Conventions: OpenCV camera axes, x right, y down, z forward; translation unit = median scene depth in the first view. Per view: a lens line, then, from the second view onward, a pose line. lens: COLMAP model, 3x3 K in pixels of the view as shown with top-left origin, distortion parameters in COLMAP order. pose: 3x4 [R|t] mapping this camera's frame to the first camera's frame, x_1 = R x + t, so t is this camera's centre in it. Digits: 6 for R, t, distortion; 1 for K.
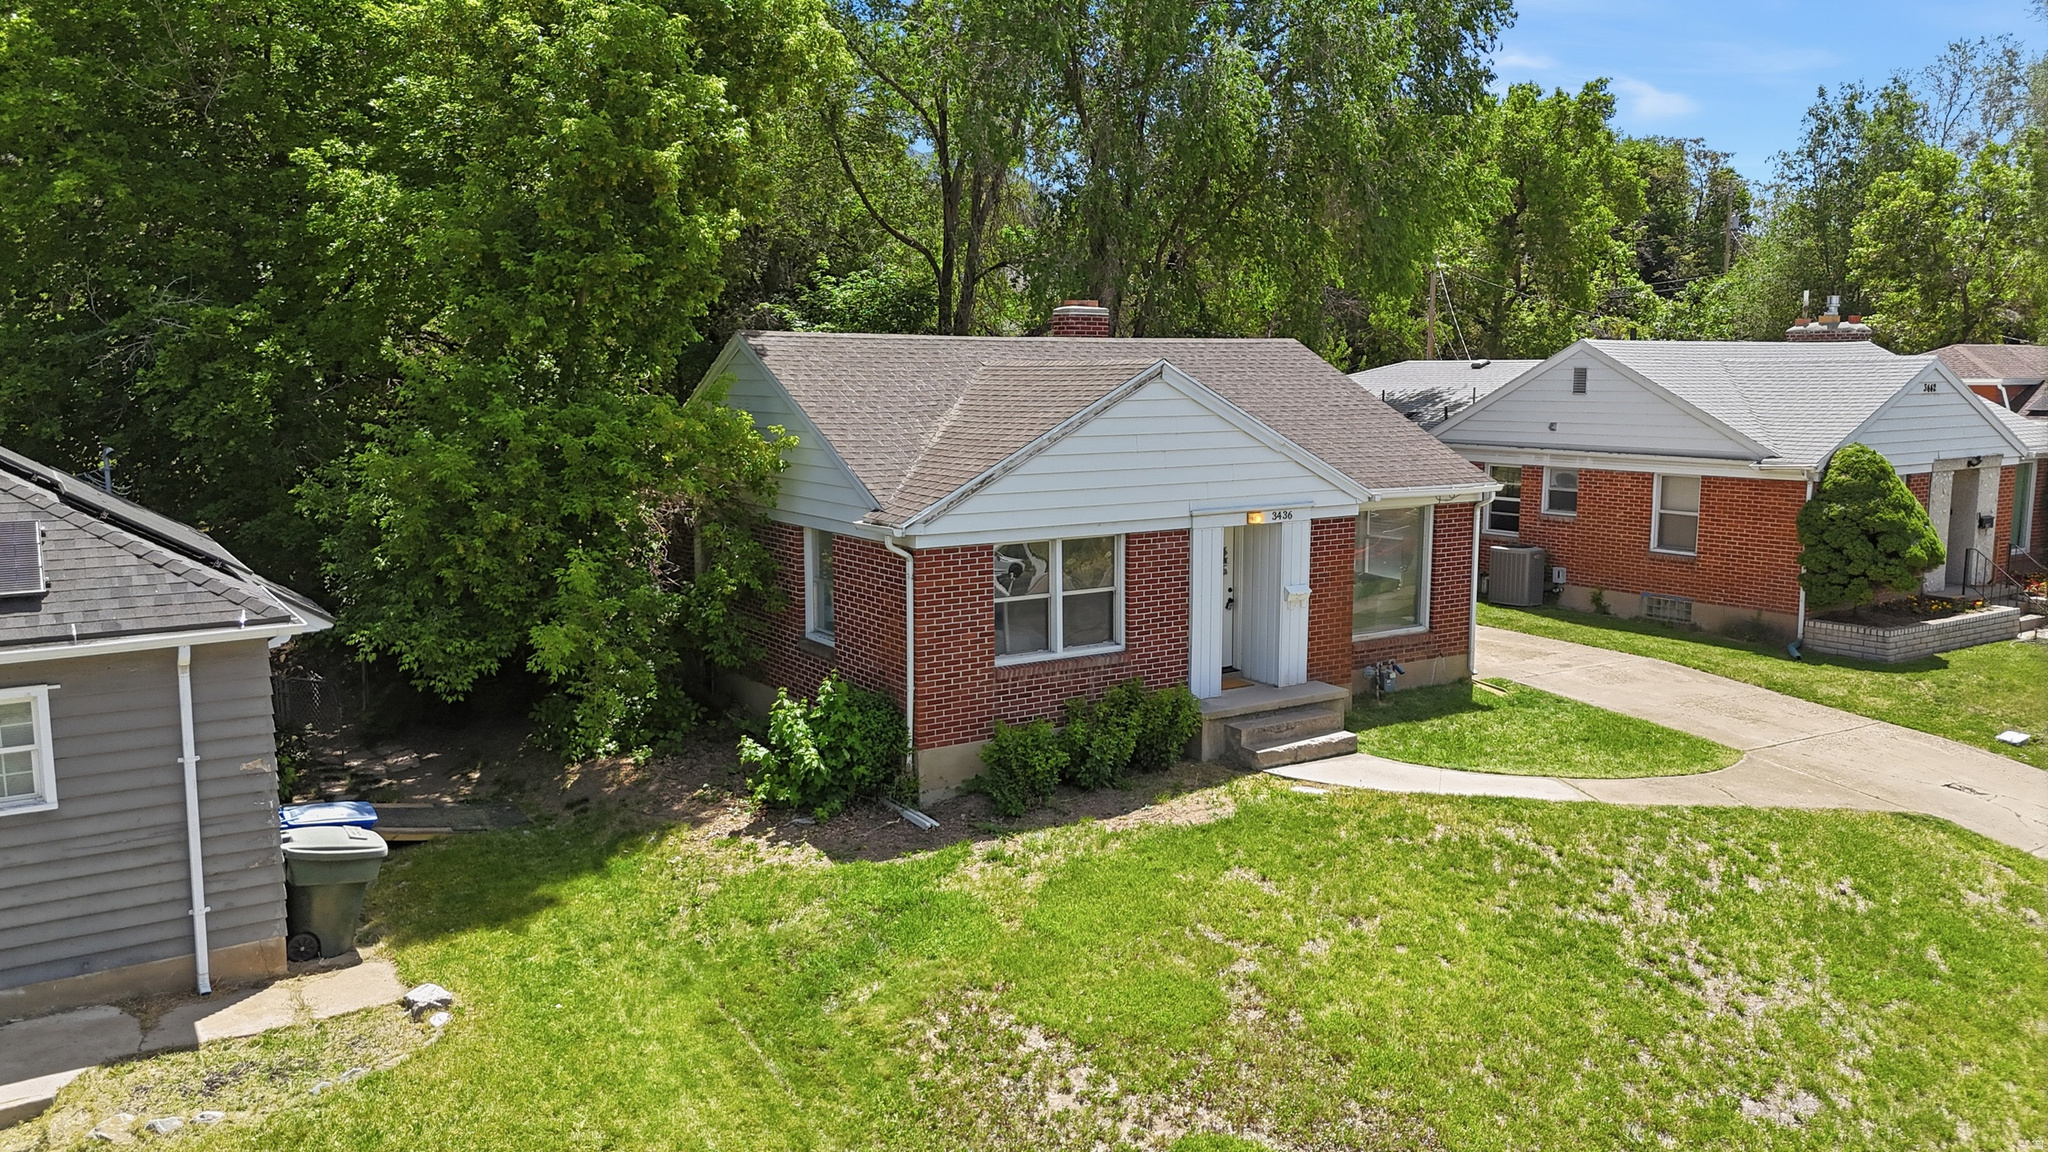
lens RADIAL K [[1508.4, 0, 1025.5], [0, 1508.4, 579.9], [0, 0, 1]] dist [0.069981, -0.064668]
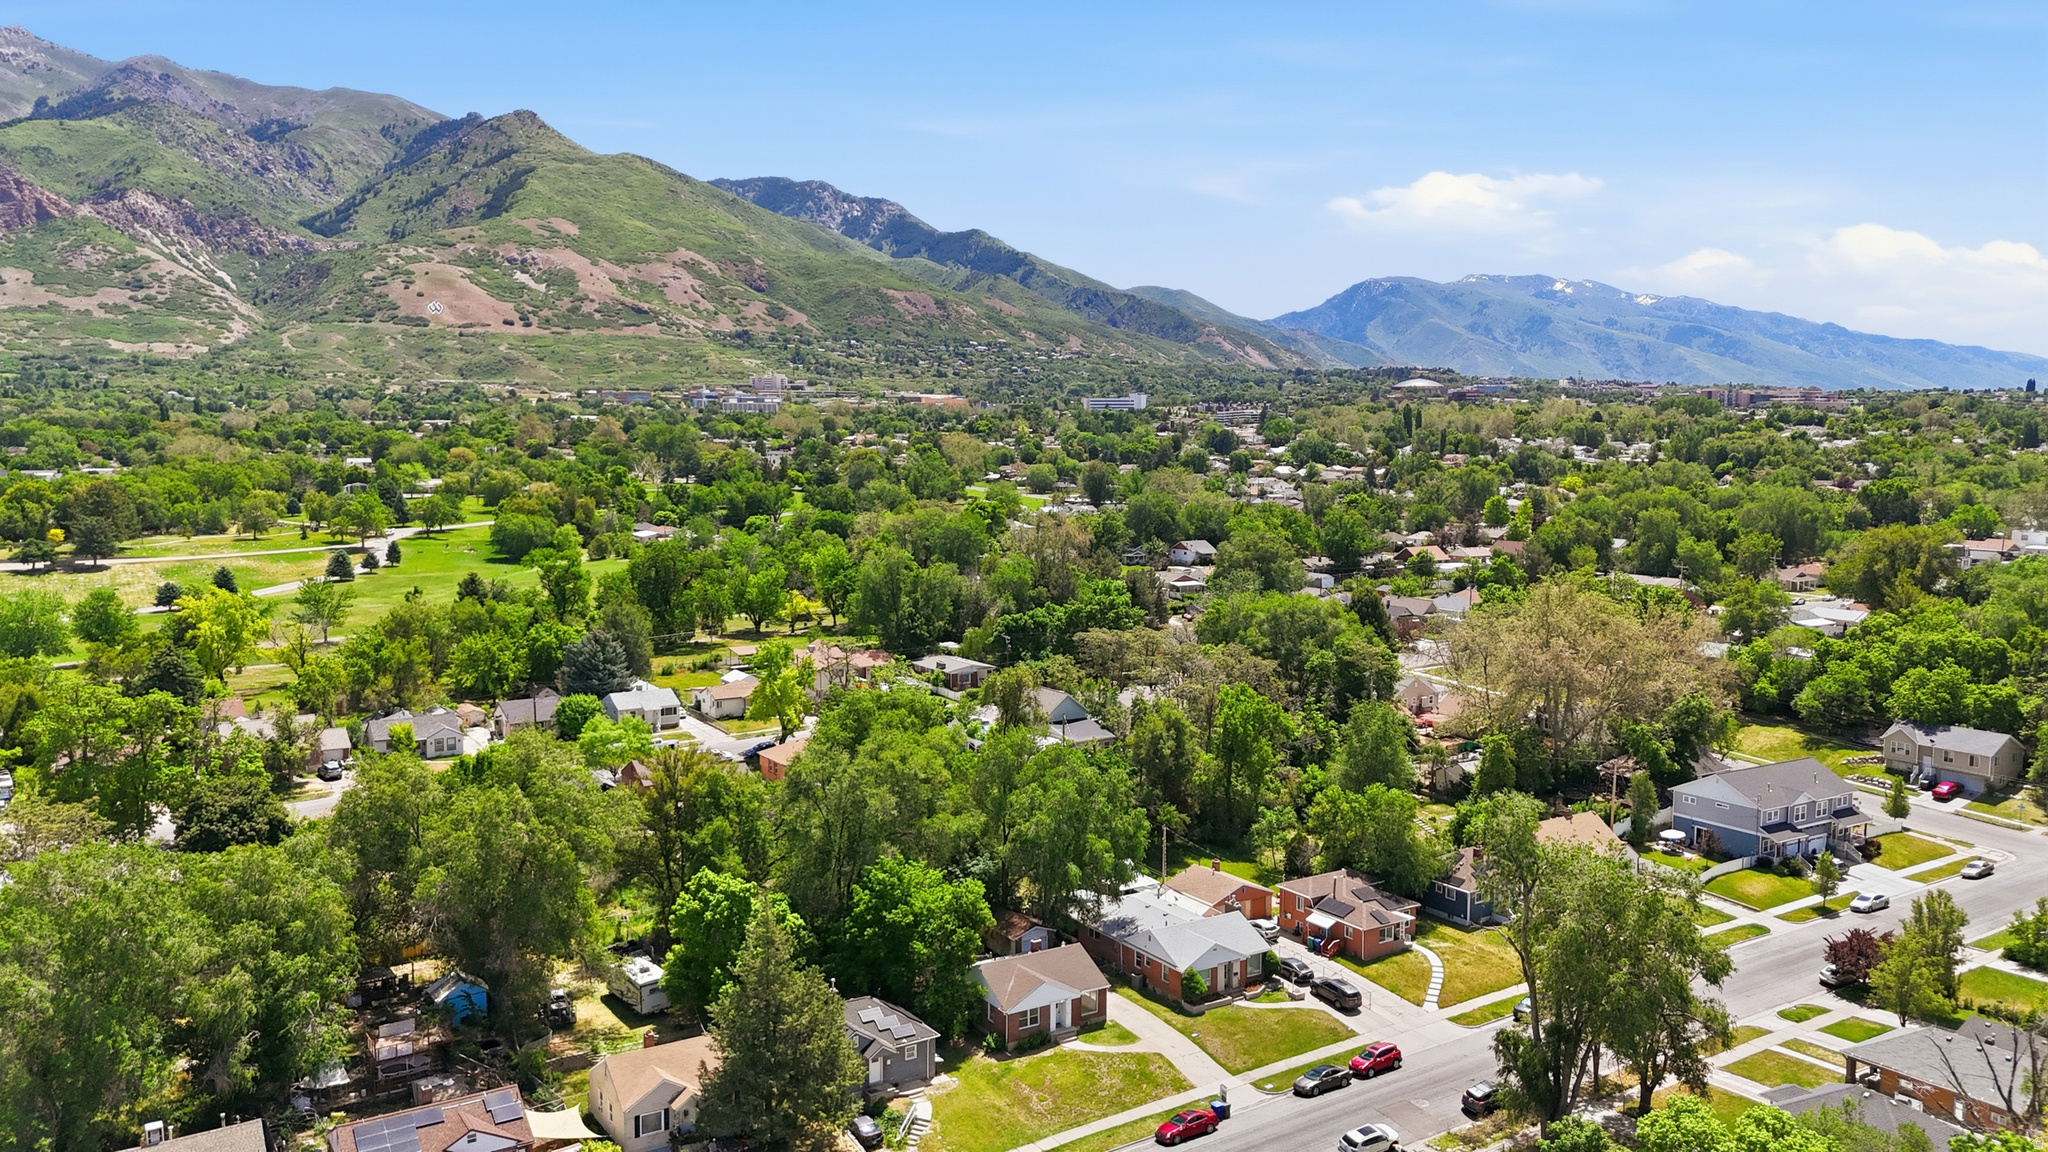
lens RADIAL K [[1512.1, 0, 1024.0], [0, 1512.1, 576.0], [0, 0, 1]] dist [0.067583, -0.060918]
pose [[0.999909, 0.009497, -0.009551, 0.046503], [-0.009894, 0.999052, -0.042402, -1.640624], [0.009139, 0.042493, 0.999055, -5.730648]]
